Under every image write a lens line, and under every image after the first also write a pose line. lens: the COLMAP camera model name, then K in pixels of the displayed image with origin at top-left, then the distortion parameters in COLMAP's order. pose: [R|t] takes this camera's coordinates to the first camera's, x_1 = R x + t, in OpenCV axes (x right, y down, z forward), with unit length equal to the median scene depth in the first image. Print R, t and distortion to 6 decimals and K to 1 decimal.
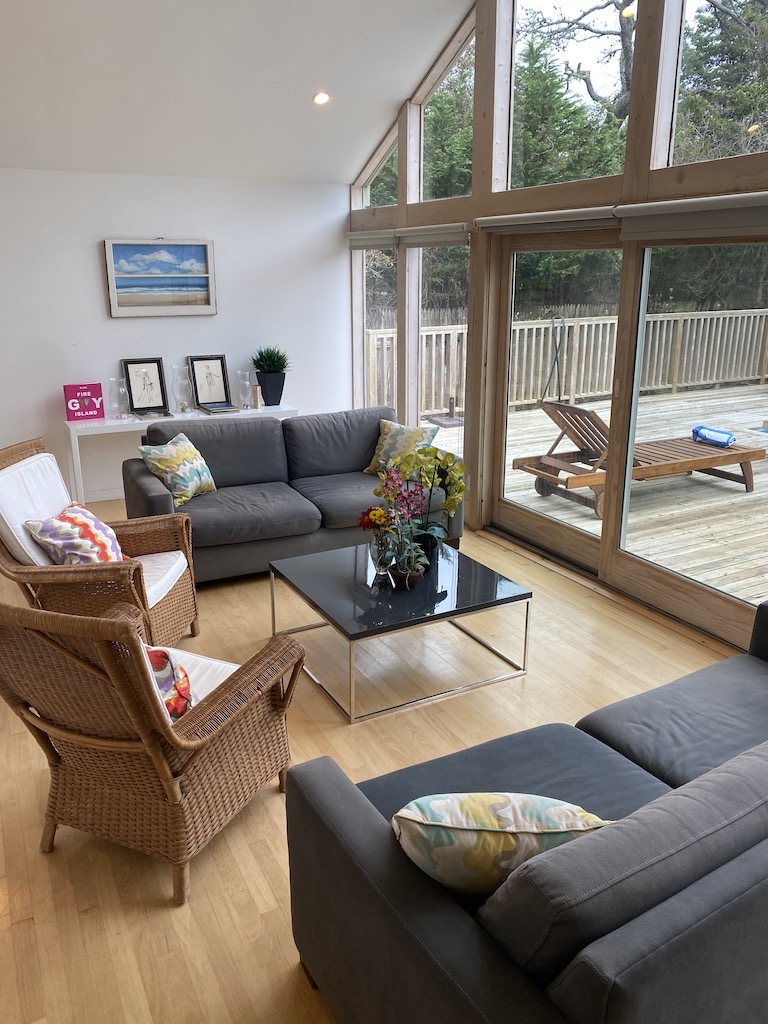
lens RADIAL K [[810.7, 0, 384.0], [0, 810.7, 512.0], [0, 0, 1]] dist [0.033069, -0.005038]
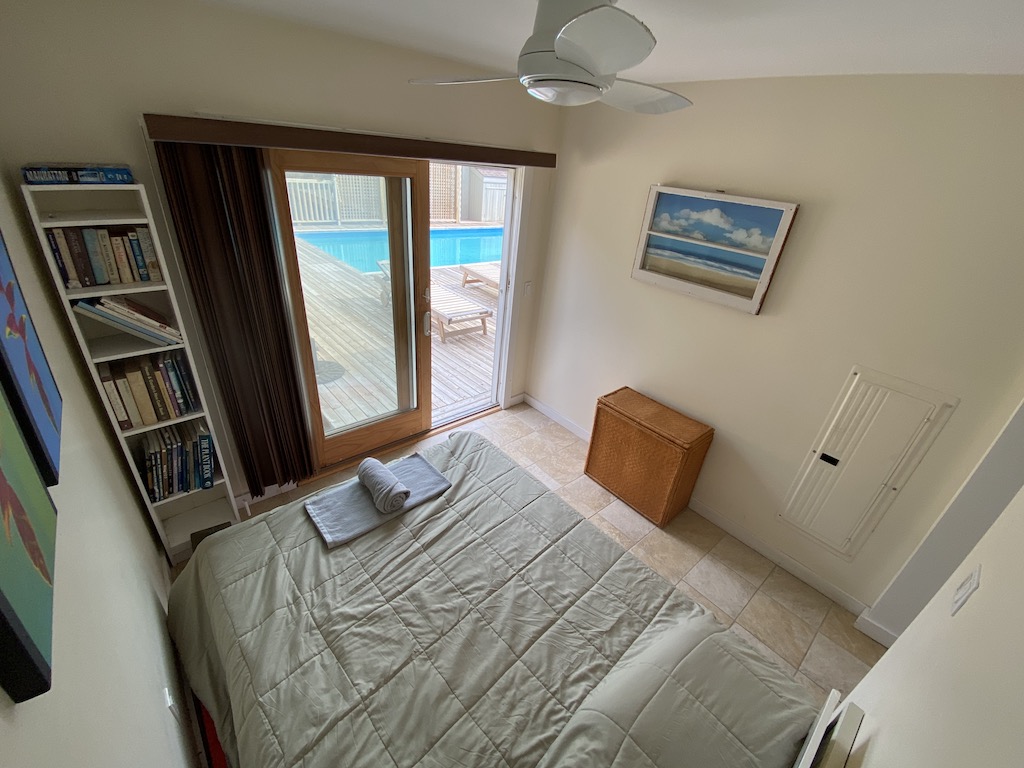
lens RADIAL K [[427.2, 0, 512.0], [0, 427.2, 384.0], [0, 0, 1]] dist [-0.001760, -0.000481]
pose [[0.225252, 0.484836, -0.845101, 0.084919], [-0.381873, 0.841924, 0.381230, -0.261264], [0.896345, 0.236848, 0.374791, 0.719097]]
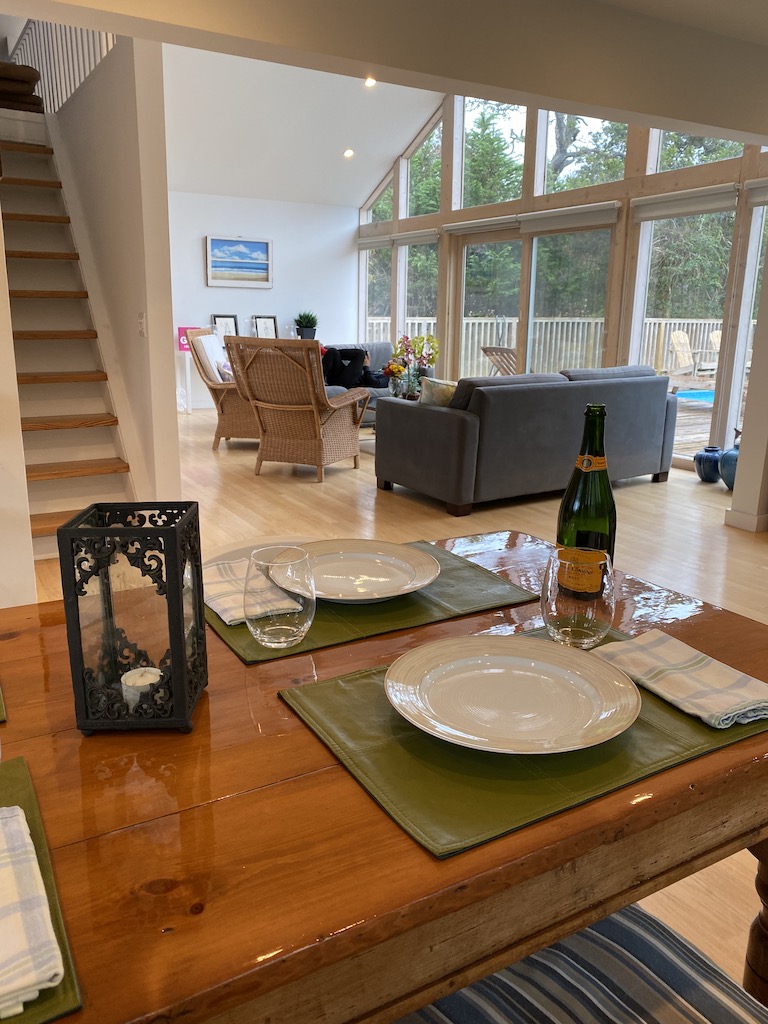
lens RADIAL K [[810.7, 0, 384.0], [0, 810.7, 512.0], [0, 0, 1]] dist [0.033069, -0.005038]
pose [[0.998730, 0.011401, 0.049066, -0.068812], [-0.008852, 0.998615, -0.051853, 0.261954], [-0.049589, 0.051353, 0.997449, -0.527706]]
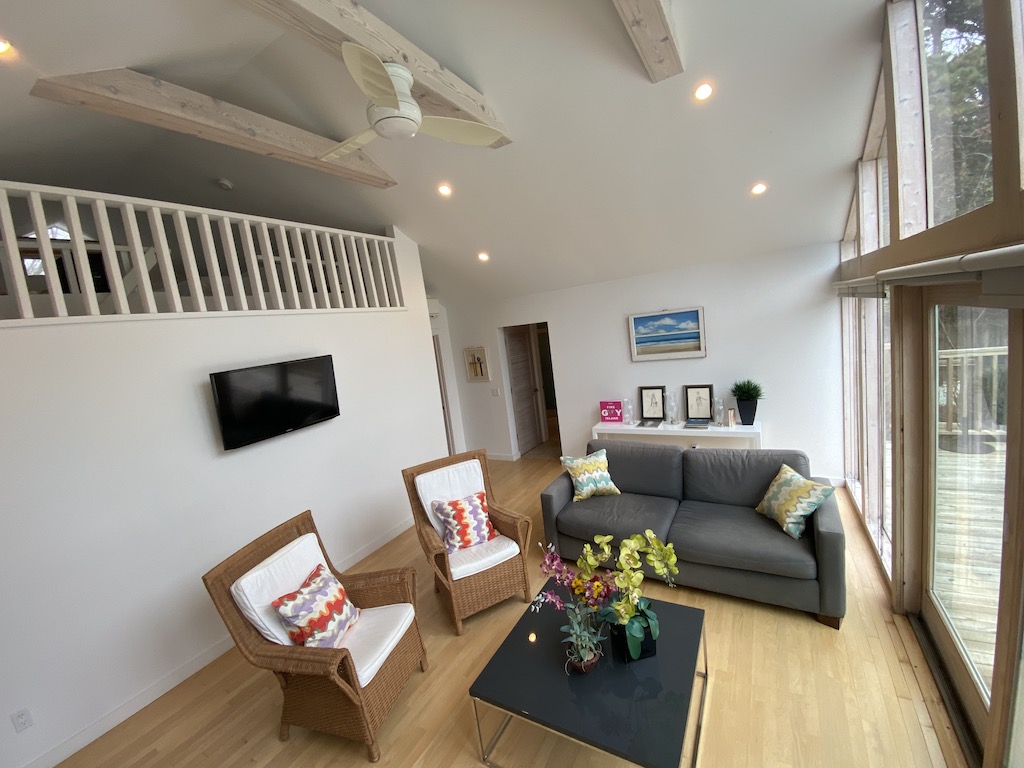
lens RADIAL K [[408.1, 0, 512.0], [0, 408.1, 384.0], [0, 0, 1]] dist [-0.000204, -0.000149]
pose [[0.519578, 0.051682, -0.852859, 0.231679], [-0.133612, 0.990804, -0.021358, -0.141193], [0.843912, 0.125050, 0.521705, 0.368534]]
